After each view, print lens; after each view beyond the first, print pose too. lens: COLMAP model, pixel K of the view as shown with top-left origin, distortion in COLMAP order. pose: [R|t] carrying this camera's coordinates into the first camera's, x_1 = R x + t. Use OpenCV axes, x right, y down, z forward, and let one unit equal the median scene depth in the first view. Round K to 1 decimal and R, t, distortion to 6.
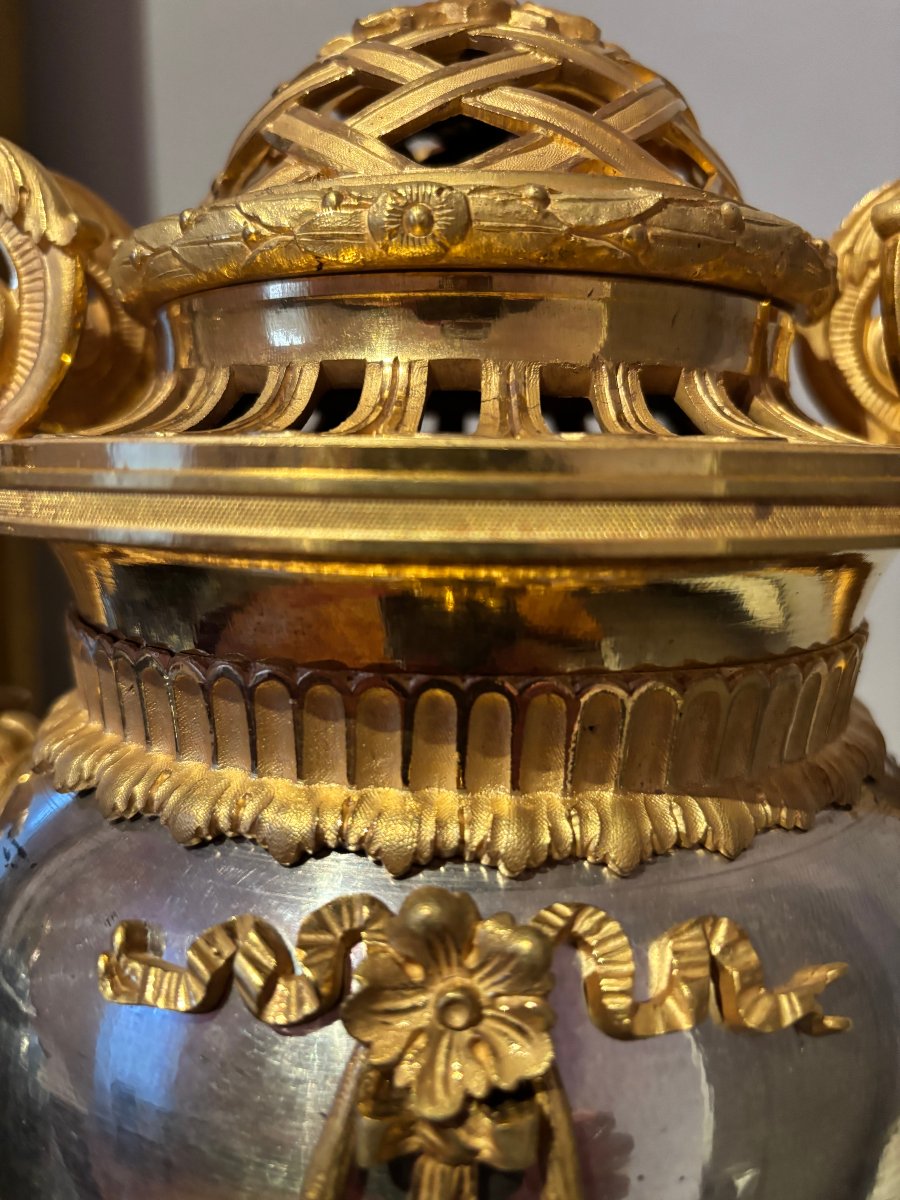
lens RADIAL K [[910.7, 0, 445.2], [0, 910.7, 601.2], [0, 0, 1]] dist [-0.002583, 0.008357]
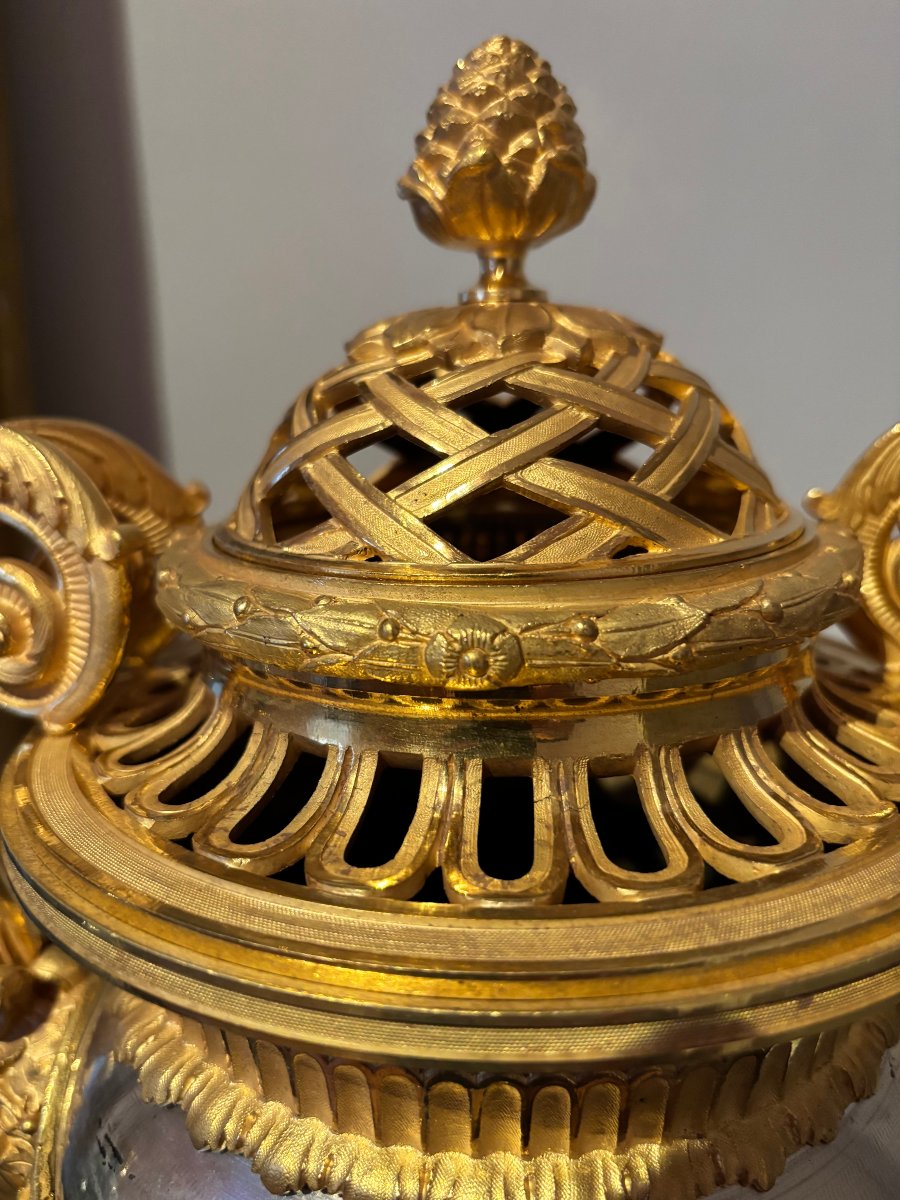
lens RADIAL K [[910.7, 0, 447.4], [0, 910.7, 592.5], [0, 0, 1]] dist [-0.002583, 0.008357]
pose [[0.999449, -0.032229, 0.007993, -0.059915], [0.031150, 0.993390, 0.110479, -0.562190], [-0.011501, -0.110170, 0.993846, -0.027526]]
